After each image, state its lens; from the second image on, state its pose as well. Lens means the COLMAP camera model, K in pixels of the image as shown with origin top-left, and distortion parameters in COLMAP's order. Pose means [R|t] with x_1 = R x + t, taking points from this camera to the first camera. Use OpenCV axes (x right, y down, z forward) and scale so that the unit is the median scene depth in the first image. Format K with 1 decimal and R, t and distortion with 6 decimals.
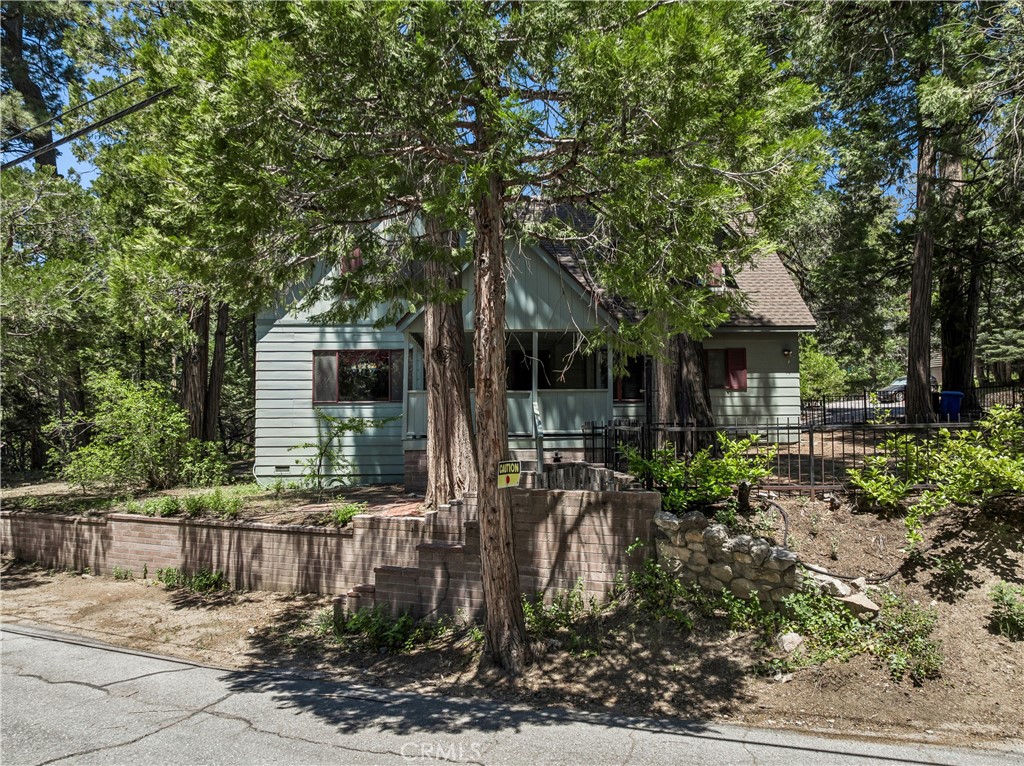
lens RADIAL K [[724.8, 0, 512.9], [0, 724.8, 380.1], [0, 0, 1]] dist [-0.019750, -0.010507]
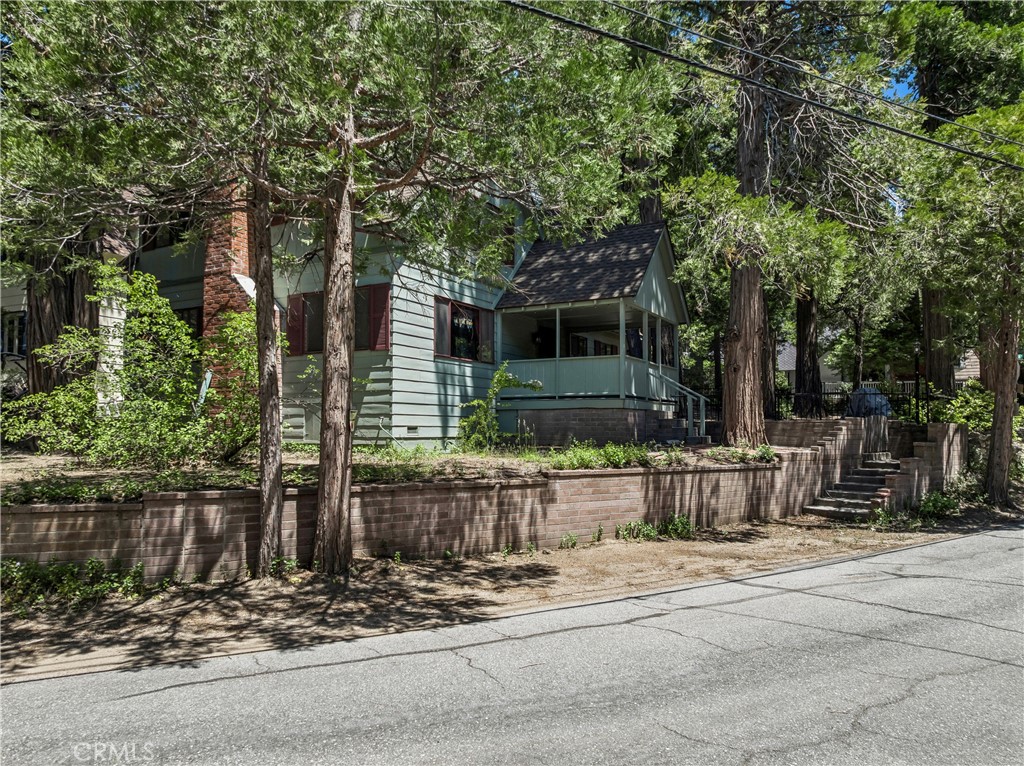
lens RADIAL K [[724.8, 0, 511.9], [0, 724.8, 384.8], [0, 0, 1]] dist [-0.019750, -0.010507]
pose [[0.537144, 0.058598, 0.841452, -1.404828], [-0.066865, 0.997403, -0.026775, 0.123102], [-0.840836, -0.041882, 0.539668, 0.650942]]
